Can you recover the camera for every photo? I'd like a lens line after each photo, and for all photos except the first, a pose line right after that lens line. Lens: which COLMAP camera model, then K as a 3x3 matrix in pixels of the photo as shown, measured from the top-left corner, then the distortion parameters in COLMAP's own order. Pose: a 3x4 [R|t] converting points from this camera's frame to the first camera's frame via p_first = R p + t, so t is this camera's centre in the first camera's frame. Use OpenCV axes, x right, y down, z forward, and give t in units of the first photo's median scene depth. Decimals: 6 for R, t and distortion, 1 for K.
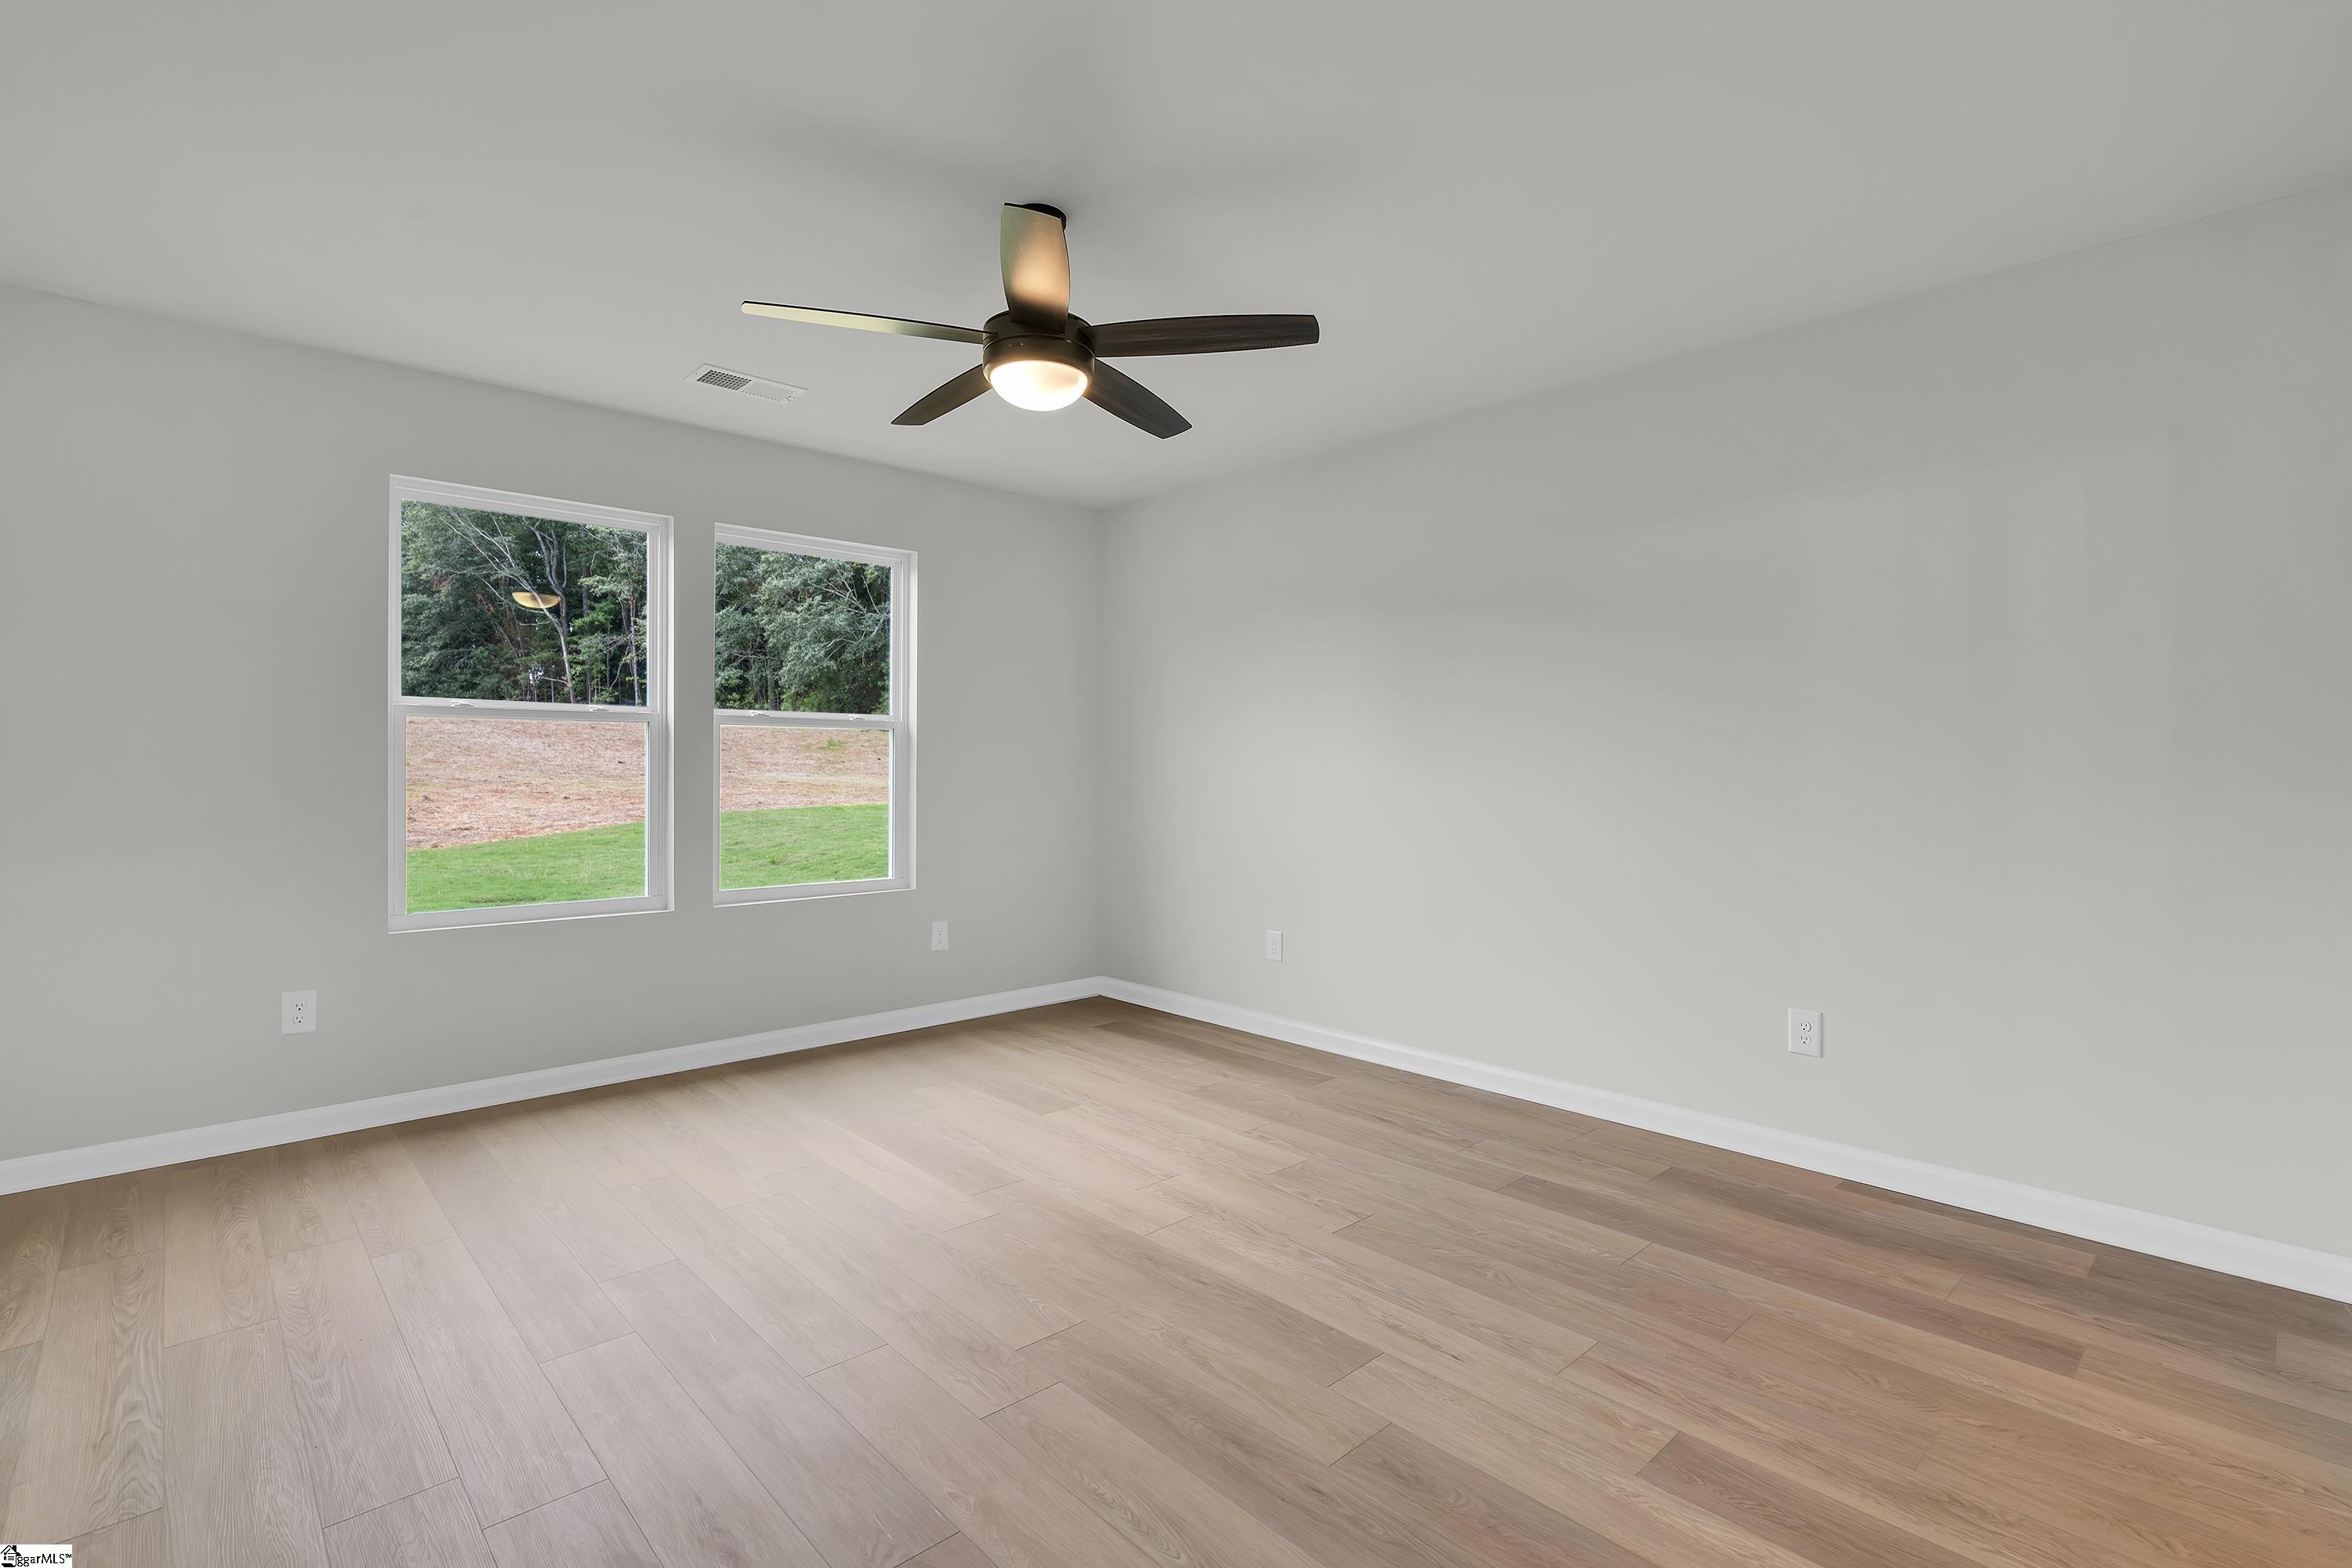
lens RADIAL K [[1072.4, 0, 1176.9], [0, 1072.4, 774.3], [0, 0, 1]] dist [0.001099, -0.000115]
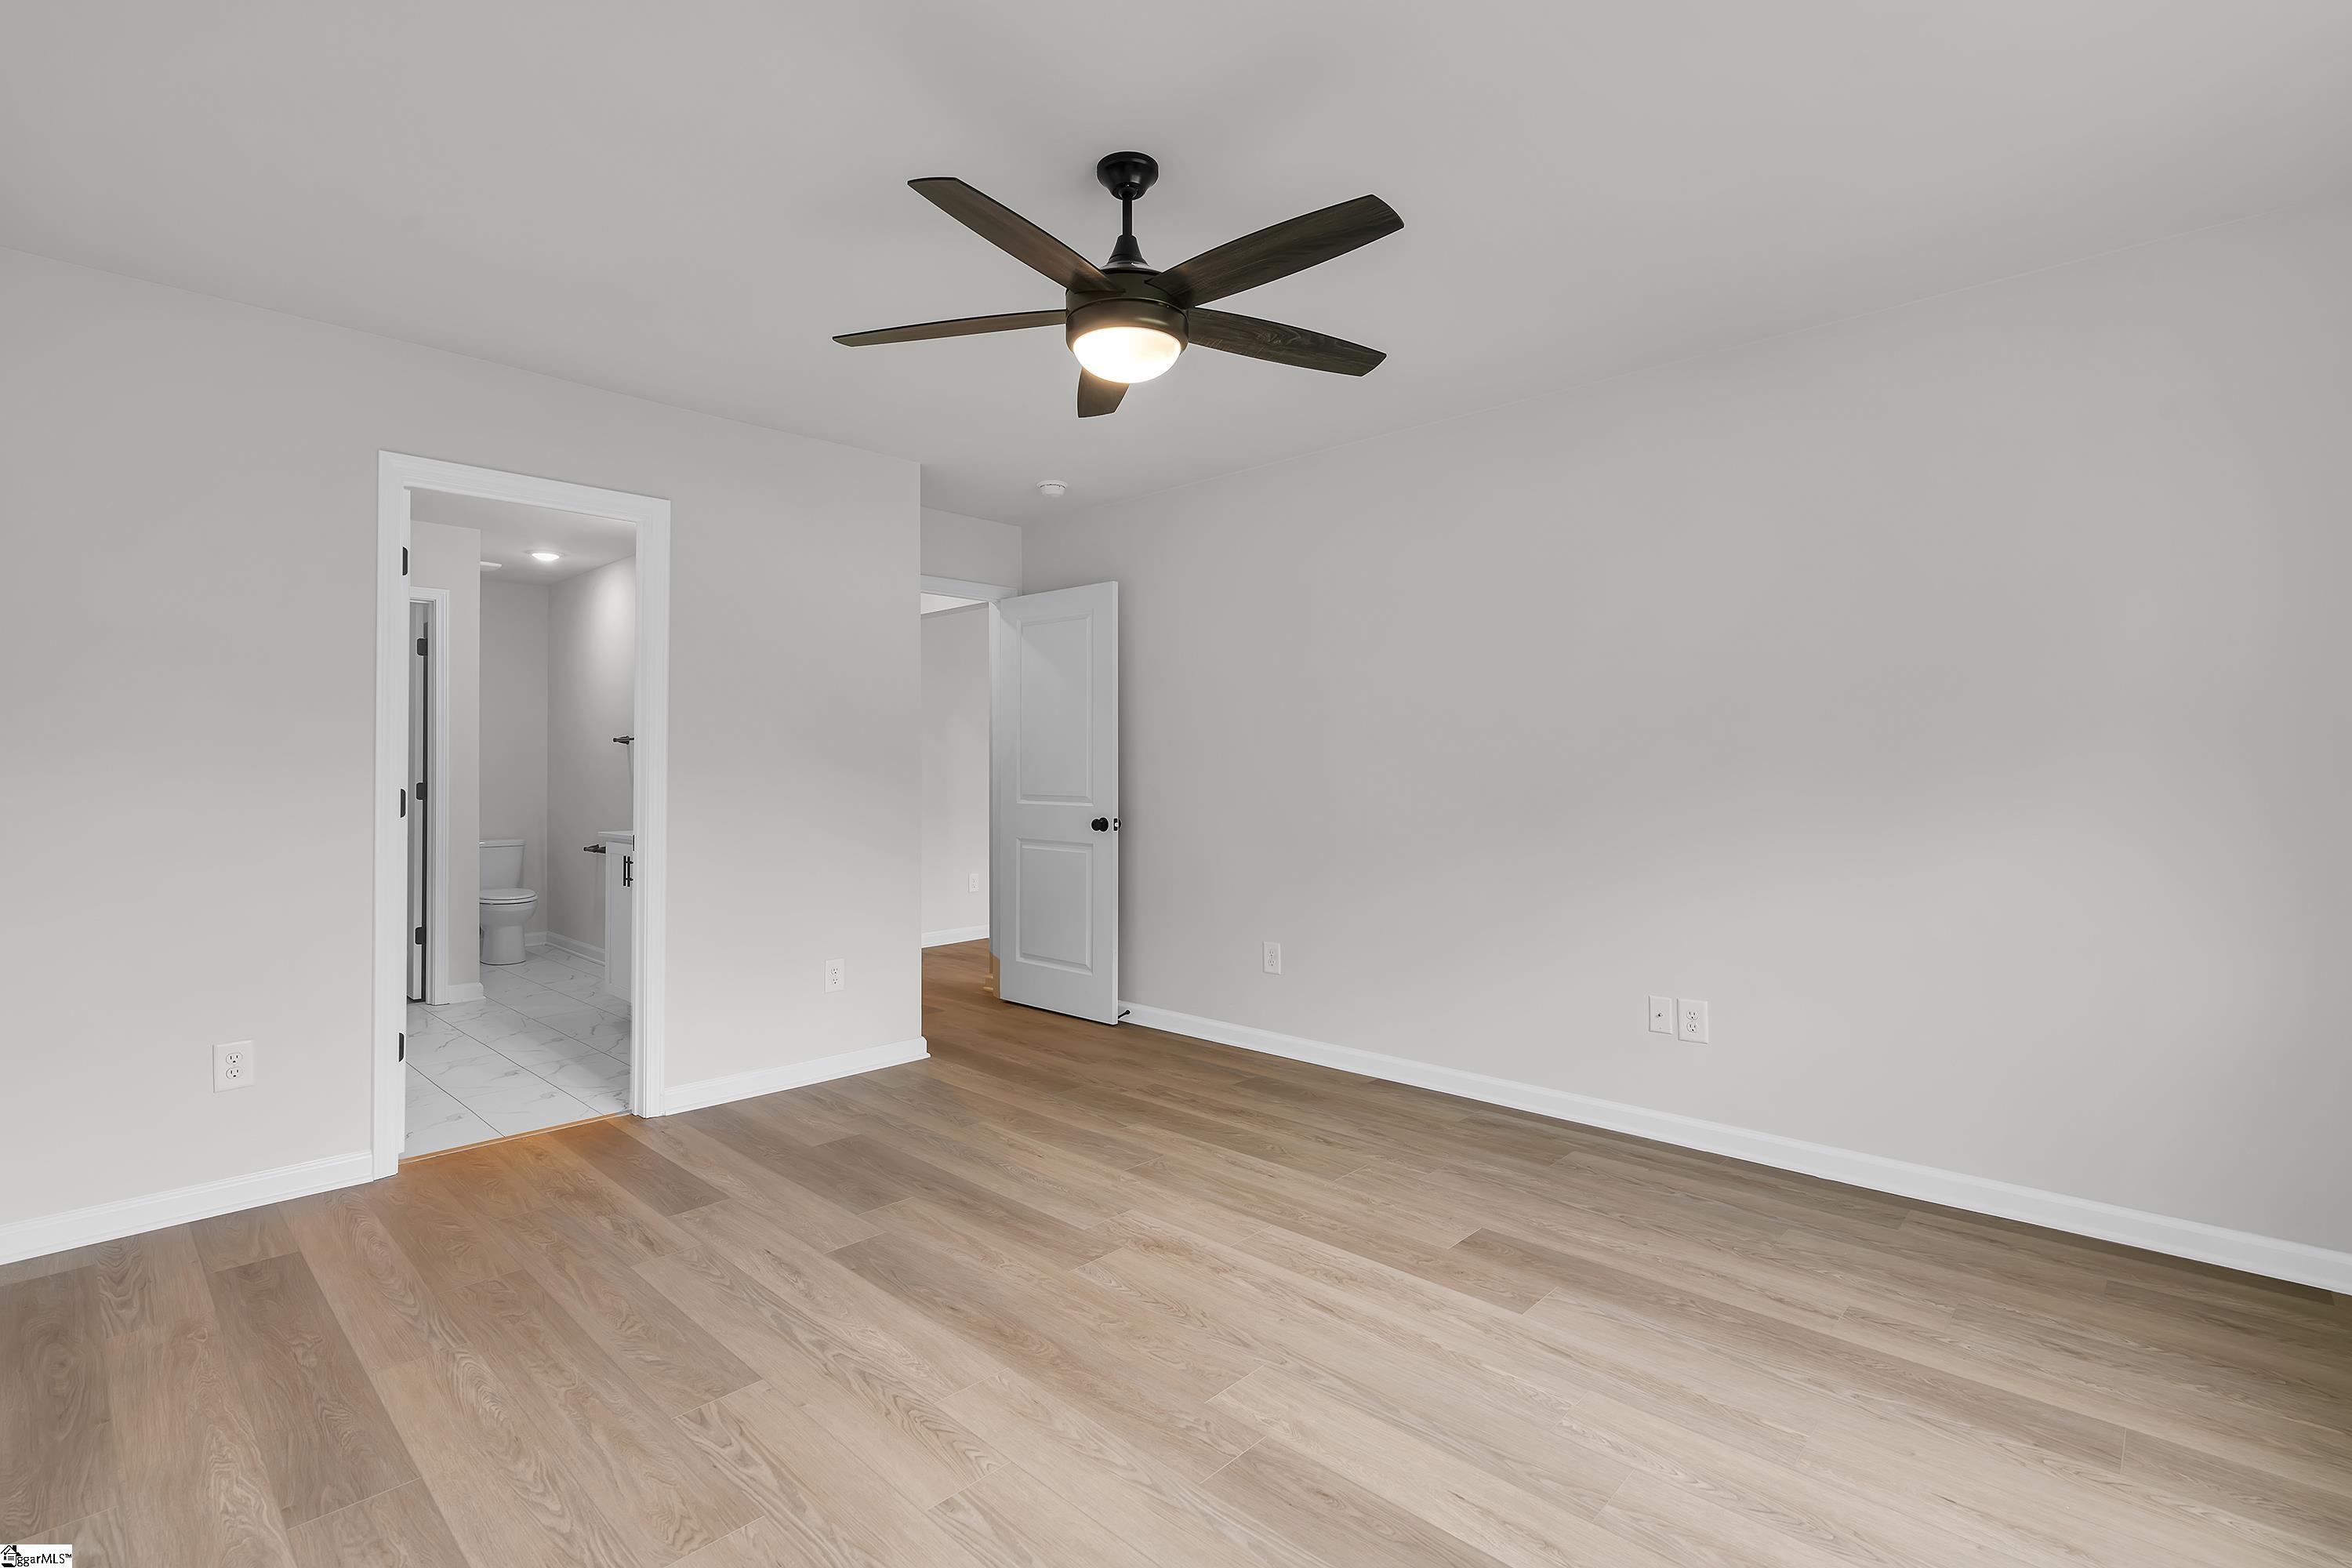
lens RADIAL K [[1072.4, 0, 1177.1], [0, 1072.4, 773.1], [0, 0, 1]] dist [0.001099, -0.000115]
pose [[-0.997698, 0.002930, -0.067757, -0.121481], [0.002189, 0.999937, 0.011008, -0.024029], [0.067785, 0.010834, -0.997641, 2.099931]]
